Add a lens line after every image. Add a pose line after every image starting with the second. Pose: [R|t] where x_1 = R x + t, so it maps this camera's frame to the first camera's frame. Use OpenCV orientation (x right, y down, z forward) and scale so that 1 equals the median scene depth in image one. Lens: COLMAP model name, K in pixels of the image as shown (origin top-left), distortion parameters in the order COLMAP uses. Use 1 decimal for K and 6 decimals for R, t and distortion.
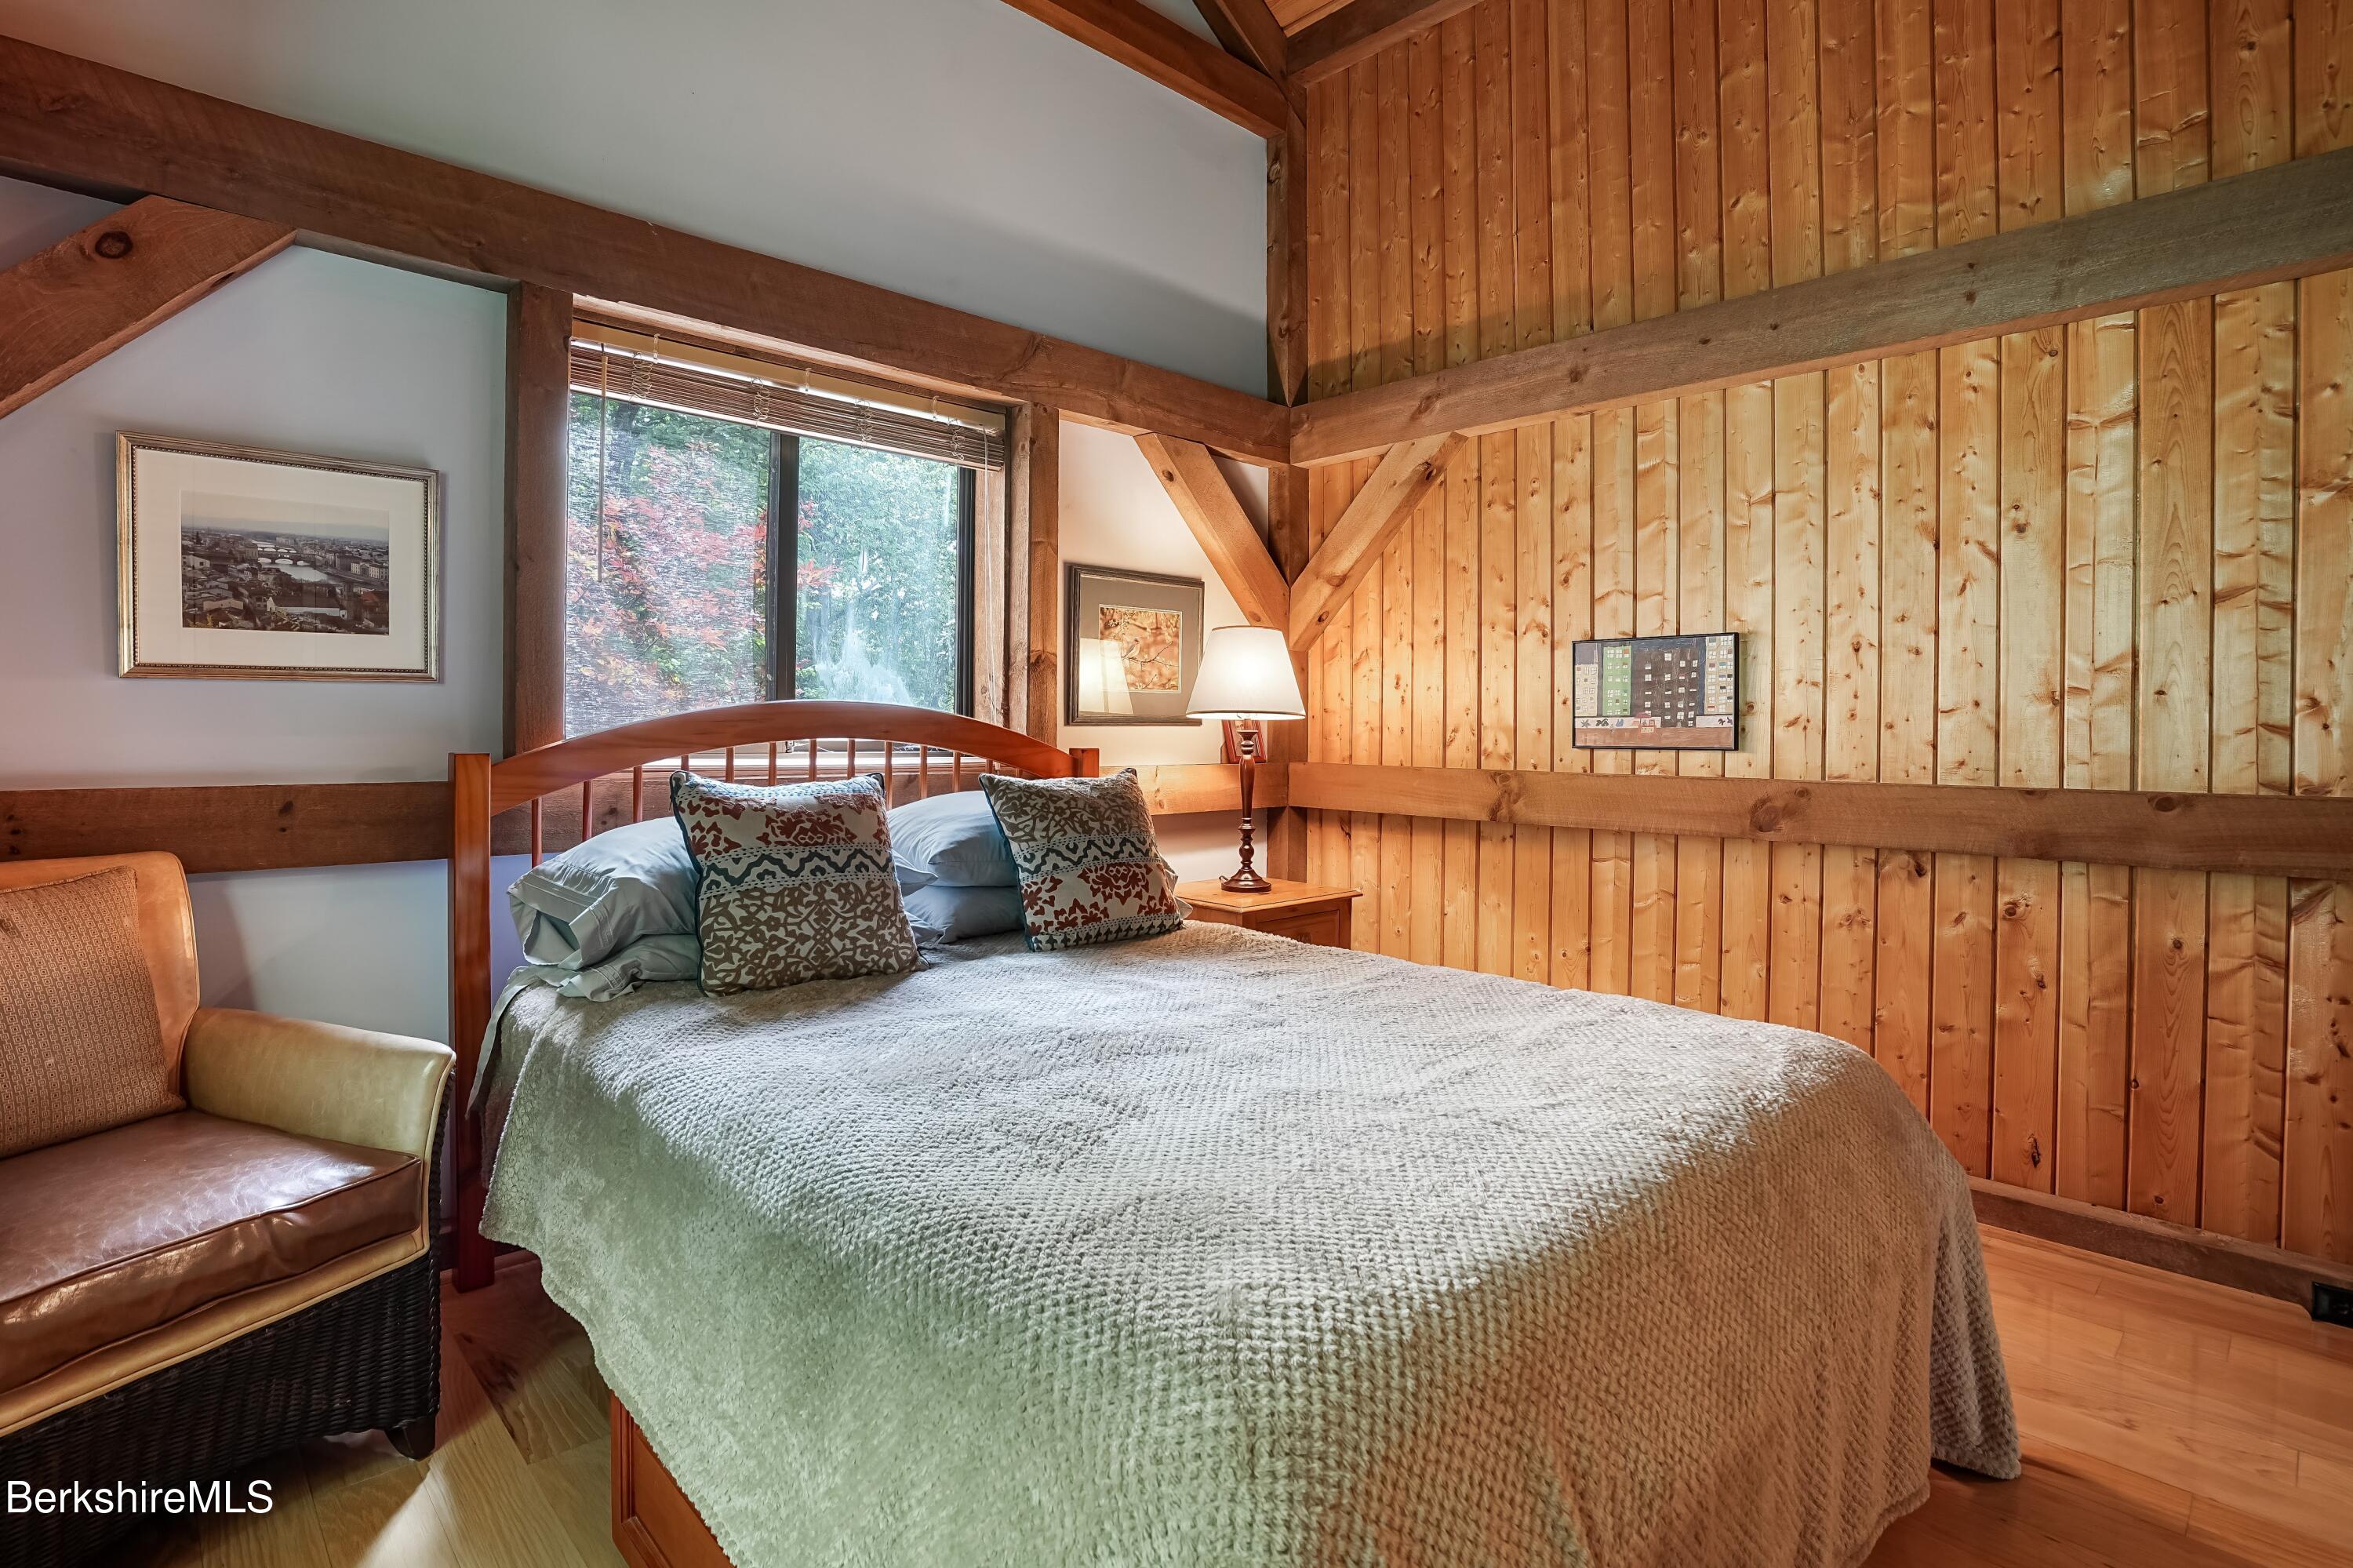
lens RADIAL K [[1157.0, 0, 1164.5], [0, 1157.0, 772.0], [0, 0, 1]] dist [-0.069447, 0.025249]
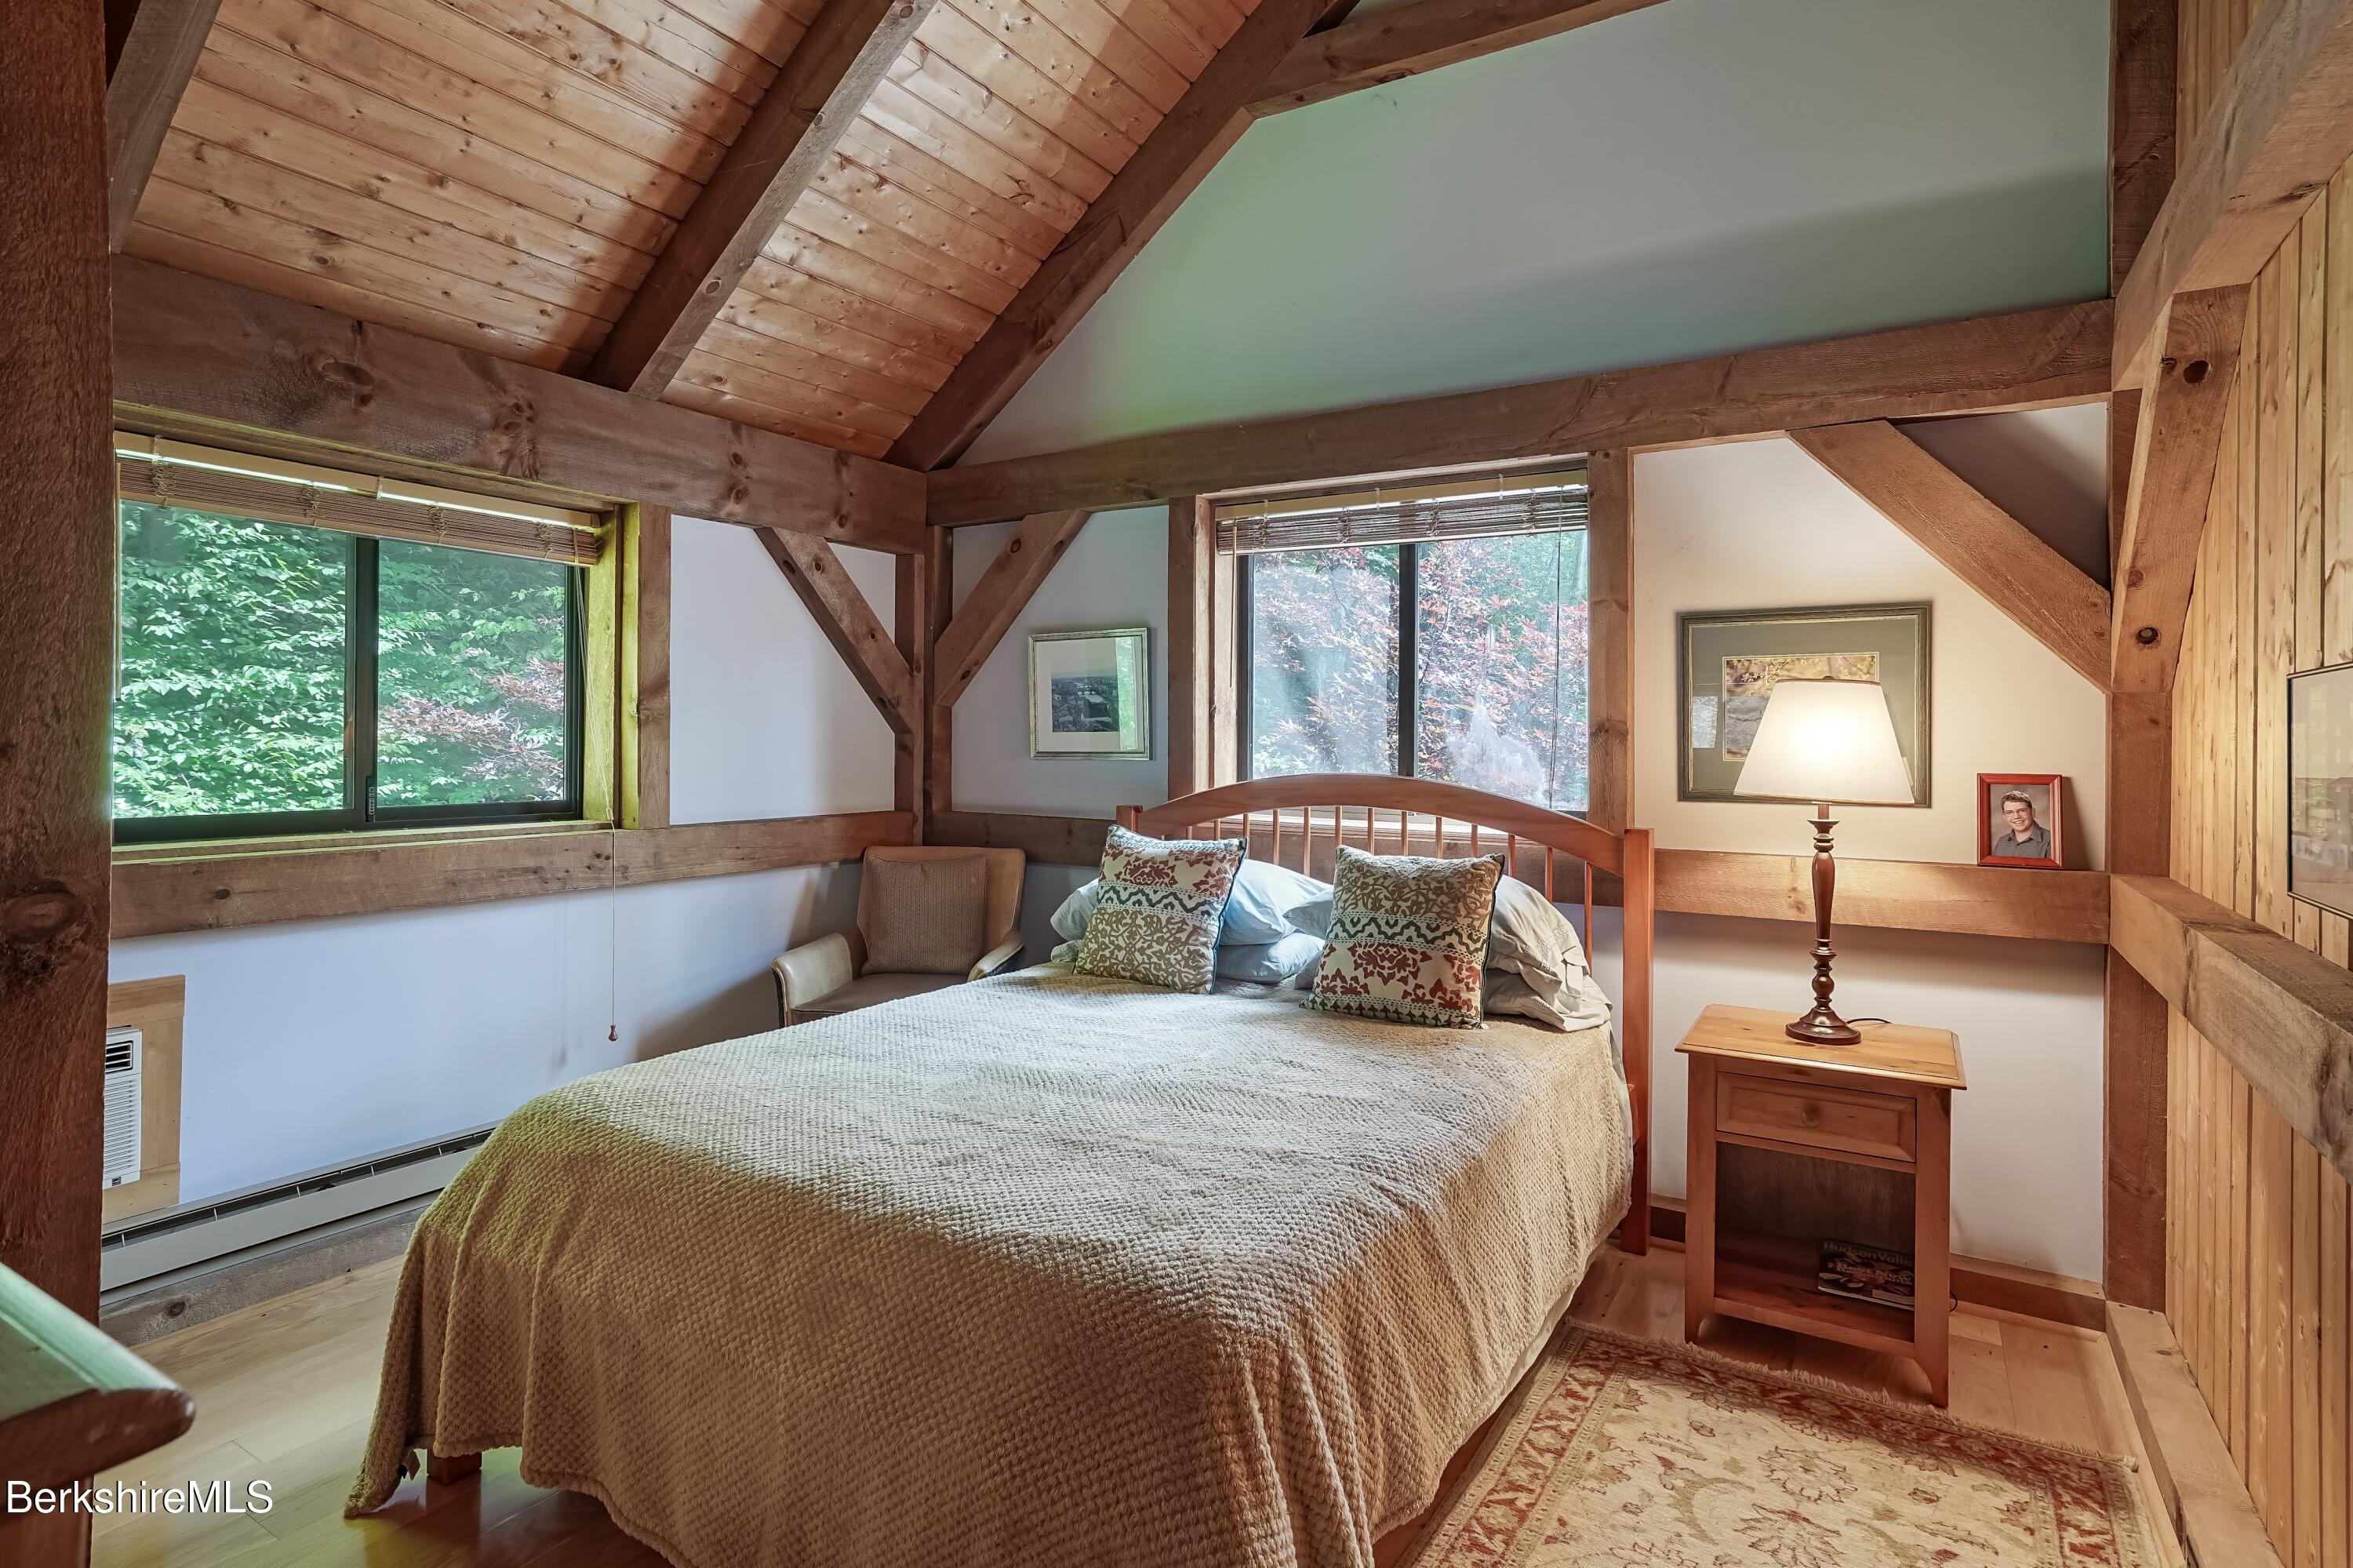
lens RADIAL K [[1193.6, 0, 1130.8], [0, 1193.6, 754.6], [0, 0, 1]] dist [-0.056448, 0.027345]
pose [[0.244689, 0.006522, -0.969580, 0.930123], [-0.043292, 0.999054, -0.004206, -0.074132], [0.968635, 0.043005, 0.244740, 0.527170]]
